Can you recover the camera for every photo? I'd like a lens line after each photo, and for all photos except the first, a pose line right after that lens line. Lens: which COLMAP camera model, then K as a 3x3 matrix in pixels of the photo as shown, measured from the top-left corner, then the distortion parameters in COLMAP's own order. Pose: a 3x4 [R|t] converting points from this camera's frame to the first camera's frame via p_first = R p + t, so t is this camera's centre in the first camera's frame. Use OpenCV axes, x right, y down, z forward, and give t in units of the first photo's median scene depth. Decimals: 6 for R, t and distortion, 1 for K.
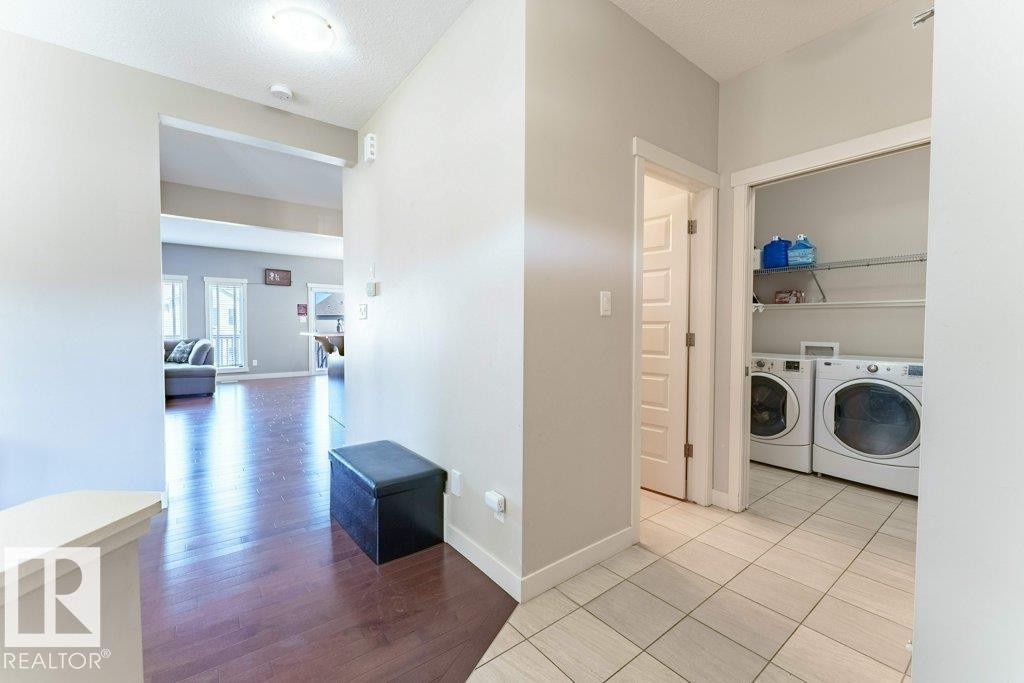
lens RADIAL K [[413.6, 0, 503.0], [0, 413.6, 338.5], [0, 0, 1]] dist [-0.001601, -0.000244]
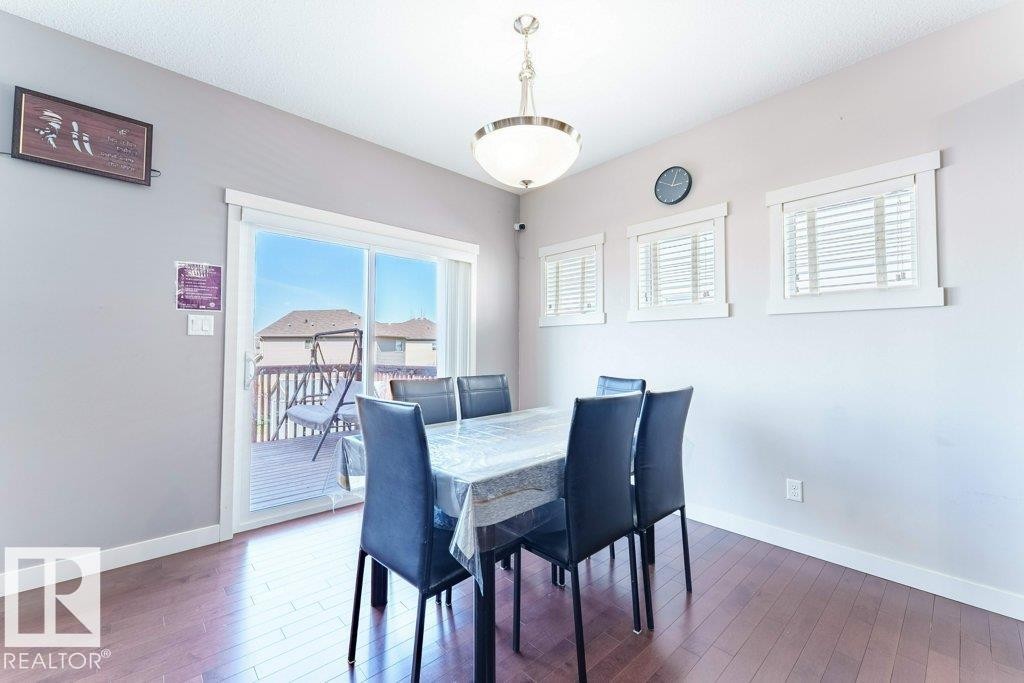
lens RADIAL K [[413.6, 0, 506.8], [0, 413.6, 335.9], [0, 0, 1]] dist [-0.001601, -0.000244]
pose [[0.996970, 0.007138, 0.077461, -0.315275], [-0.001561, 0.997416, -0.071830, -0.021237], [-0.077774, 0.071491, 0.994404, 0.732113]]
